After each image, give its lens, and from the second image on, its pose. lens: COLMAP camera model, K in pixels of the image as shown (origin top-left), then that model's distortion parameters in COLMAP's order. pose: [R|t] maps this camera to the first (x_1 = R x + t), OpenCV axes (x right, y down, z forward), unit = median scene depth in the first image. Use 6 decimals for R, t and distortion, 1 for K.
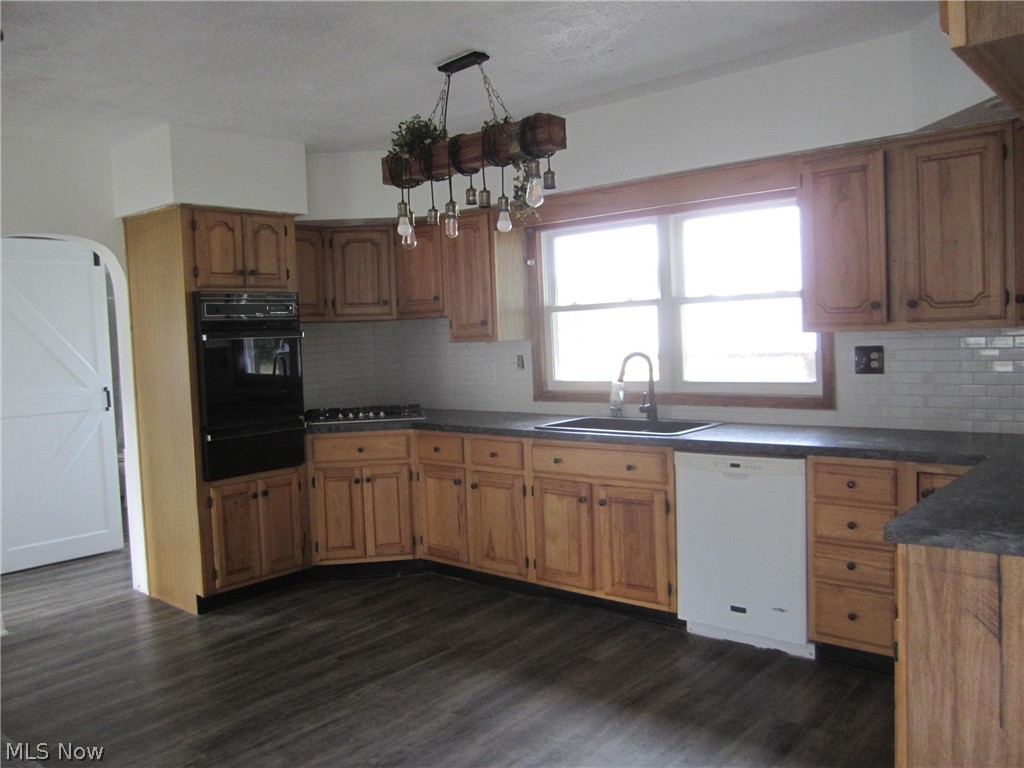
lens RADIAL K [[846.0, 0, 505.6], [0, 846.0, 383.7], [0, 0, 1]] dist [-0.065060, 0.029422]
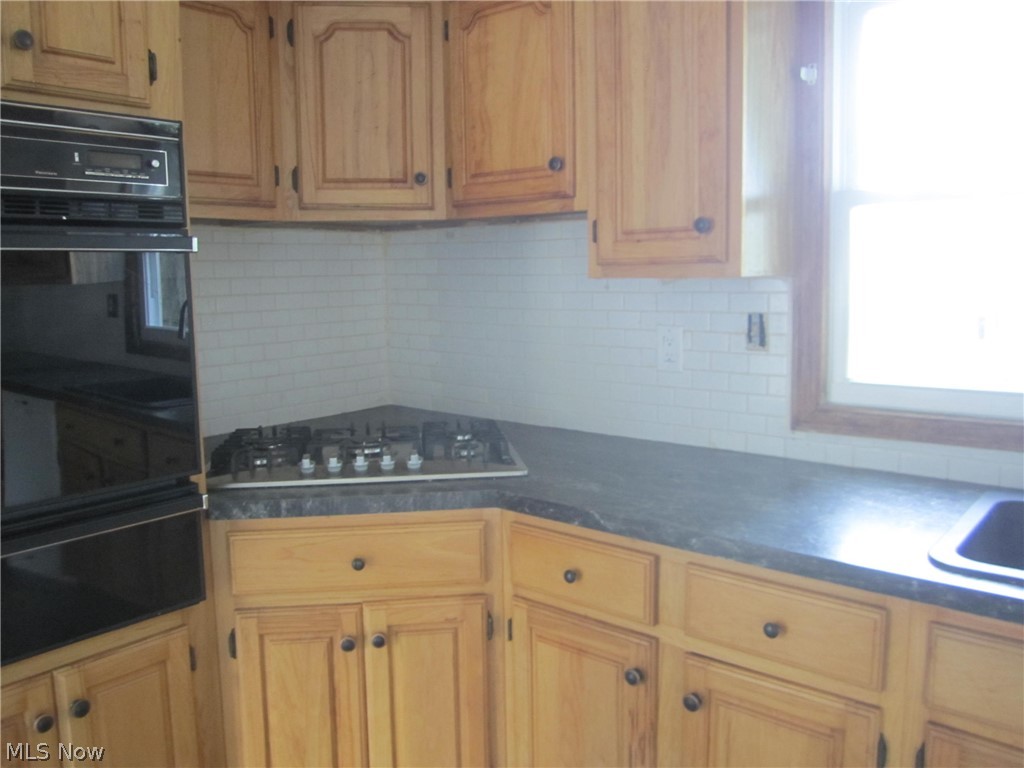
lens RADIAL K [[846.0, 0, 505.6], [0, 846.0, 383.7], [0, 0, 1]] dist [-0.065060, 0.029422]
pose [[0.999737, 0.020386, 0.010519, -0.111837], [-0.021064, 0.997396, 0.068974, -0.026853], [-0.009085, -0.069178, 0.997563, 0.630557]]
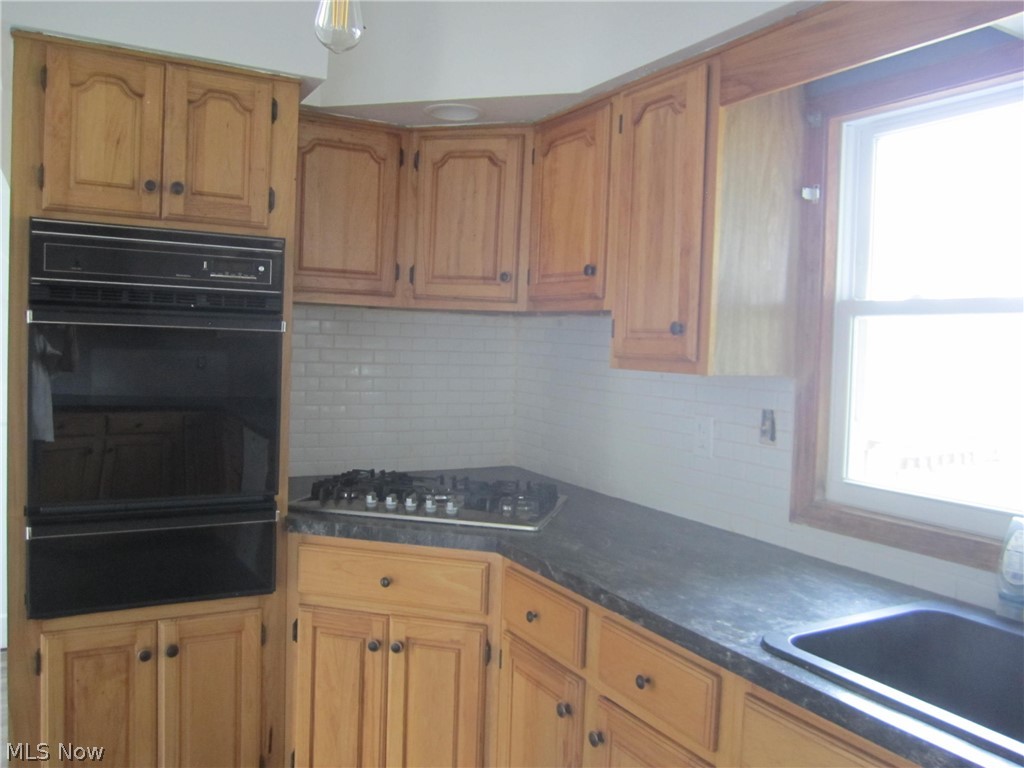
lens RADIAL K [[846.0, 0, 505.6], [0, 846.0, 383.7], [0, 0, 1]] dist [-0.065060, 0.029422]
pose [[0.936142, 0.088552, -0.340289, 0.038470], [-0.092067, 0.995736, 0.005838, -0.039141], [0.339355, 0.025864, 0.940303, 0.576504]]
